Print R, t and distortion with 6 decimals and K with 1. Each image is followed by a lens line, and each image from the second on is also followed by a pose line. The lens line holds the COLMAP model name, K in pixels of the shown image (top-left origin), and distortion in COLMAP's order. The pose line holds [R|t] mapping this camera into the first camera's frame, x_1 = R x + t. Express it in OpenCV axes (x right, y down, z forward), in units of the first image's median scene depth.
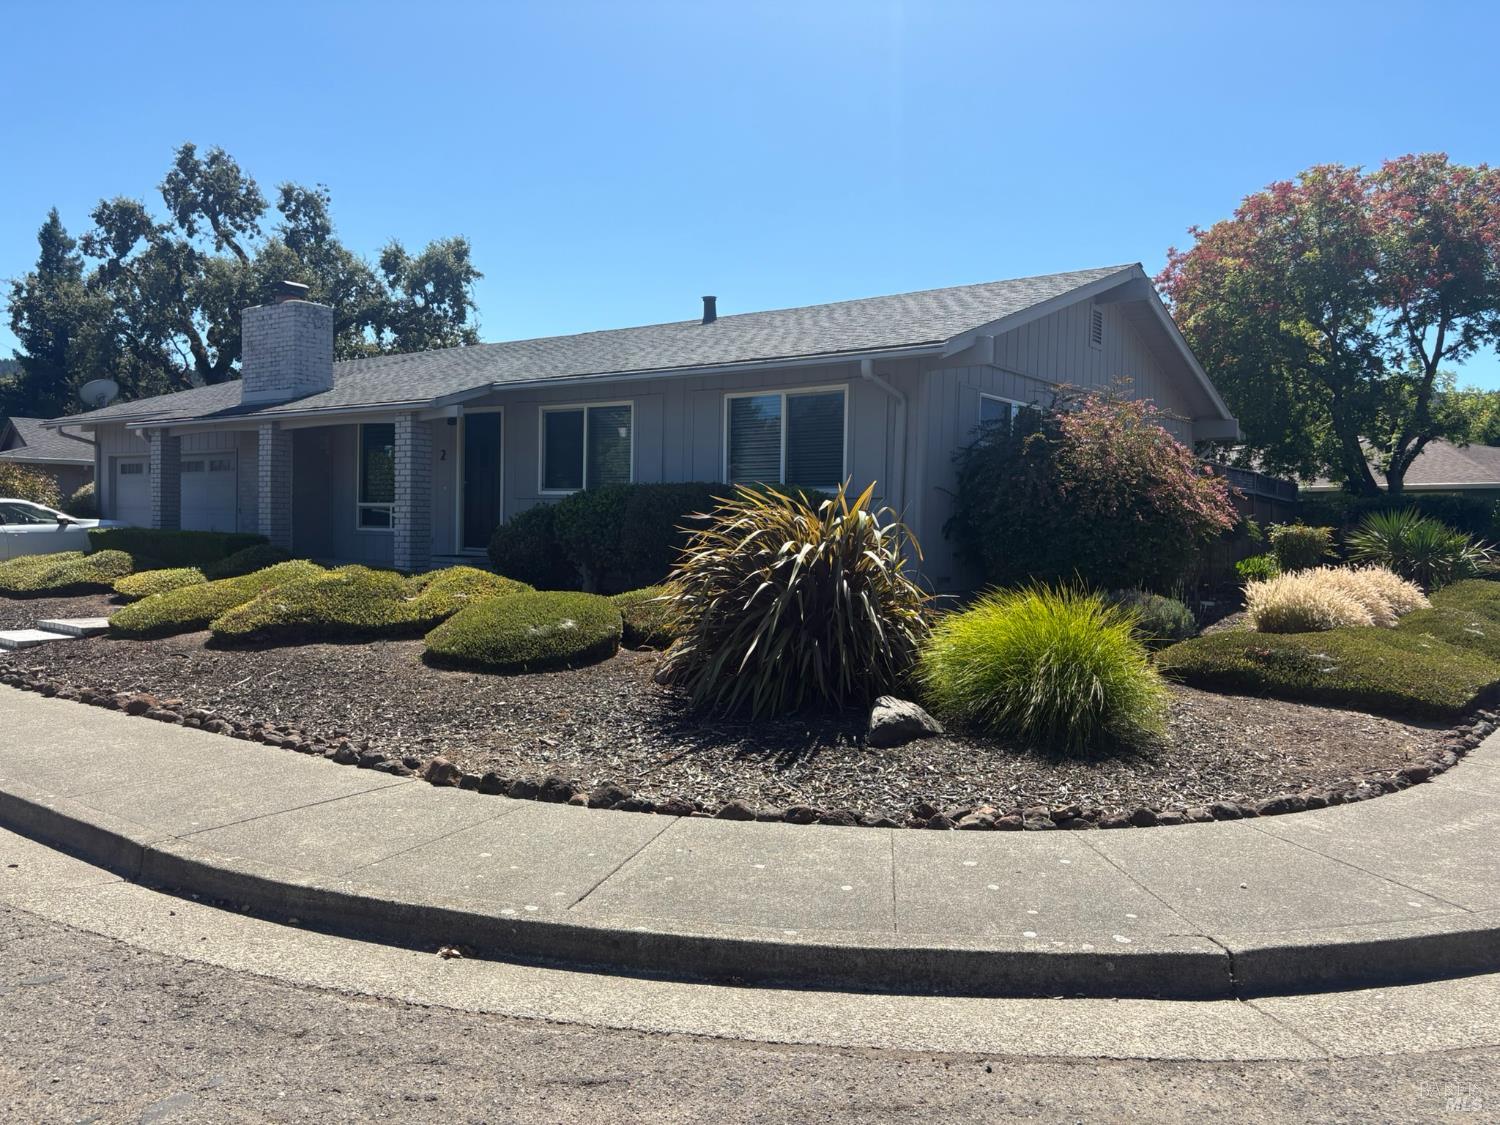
lens RADIAL K [[1136.6, 0, 751.0], [0, 1136.6, 563.3], [0, 0, 1]] dist [0.009234, -0.001226]
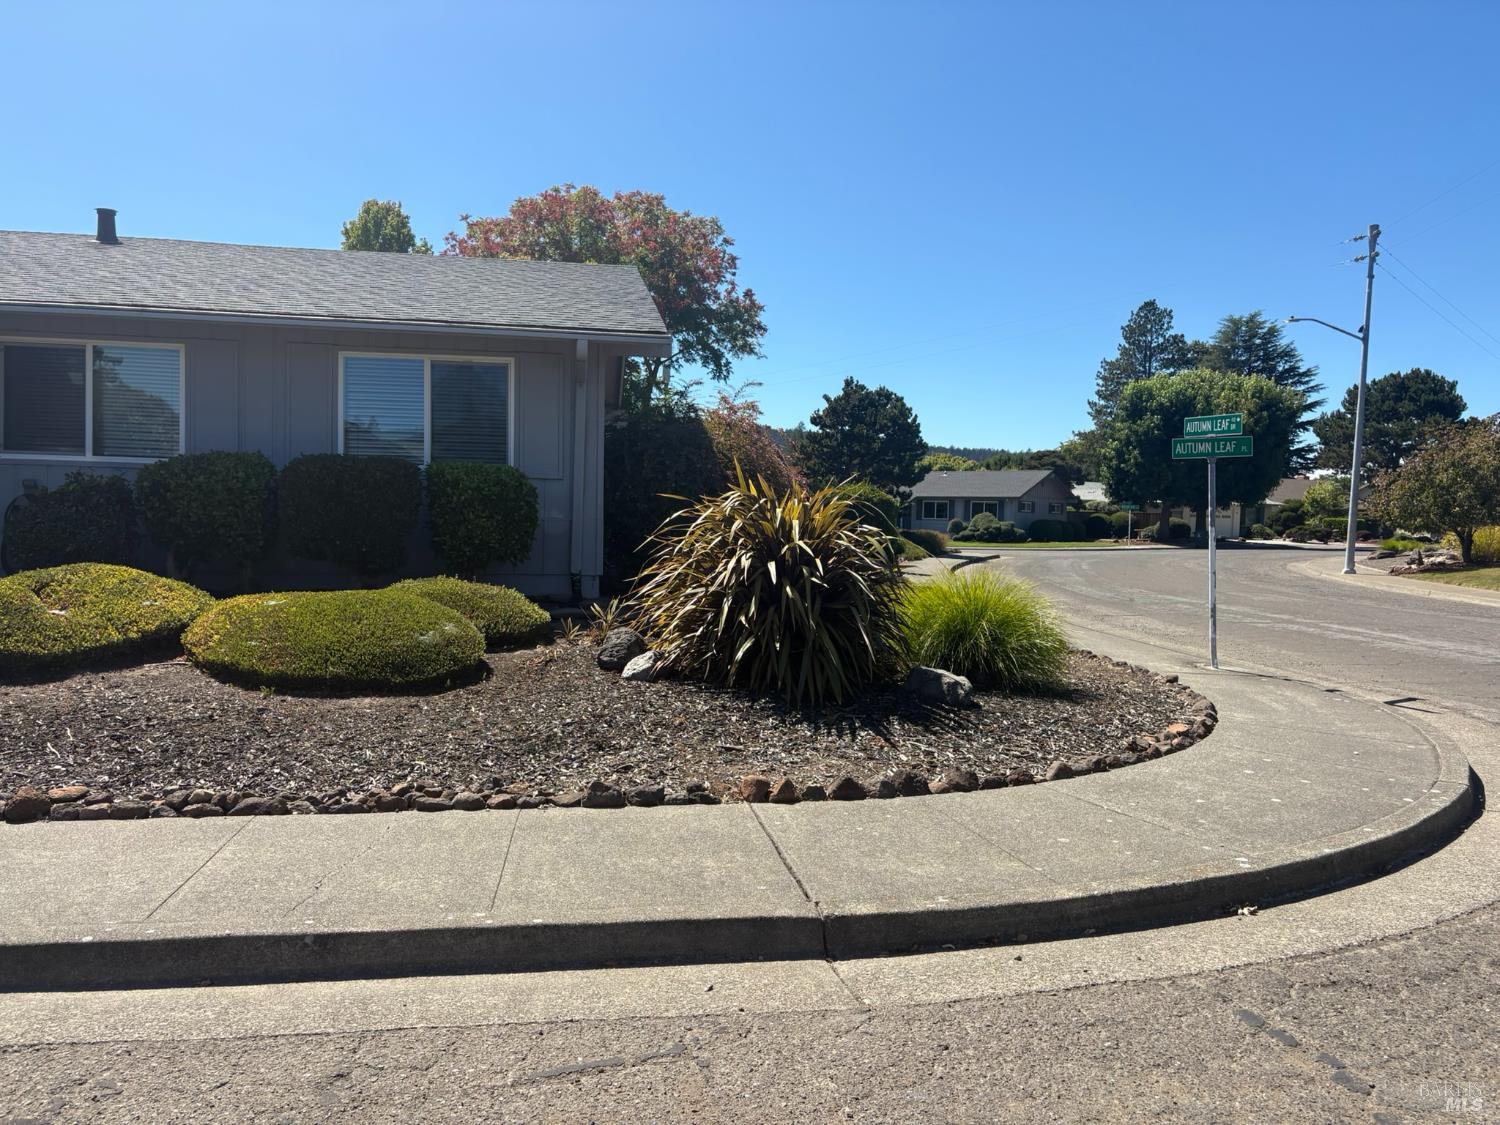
lens RADIAL K [[1136.6, 0, 753.0], [0, 1136.6, 563.5], [0, 0, 1]] dist [0.009234, -0.001226]
pose [[0.700049, -0.028772, 0.713515, -1.193111], [0.009668, 0.999478, 0.030818, -0.033566], [-0.714030, -0.014676, 0.699962, 0.483628]]
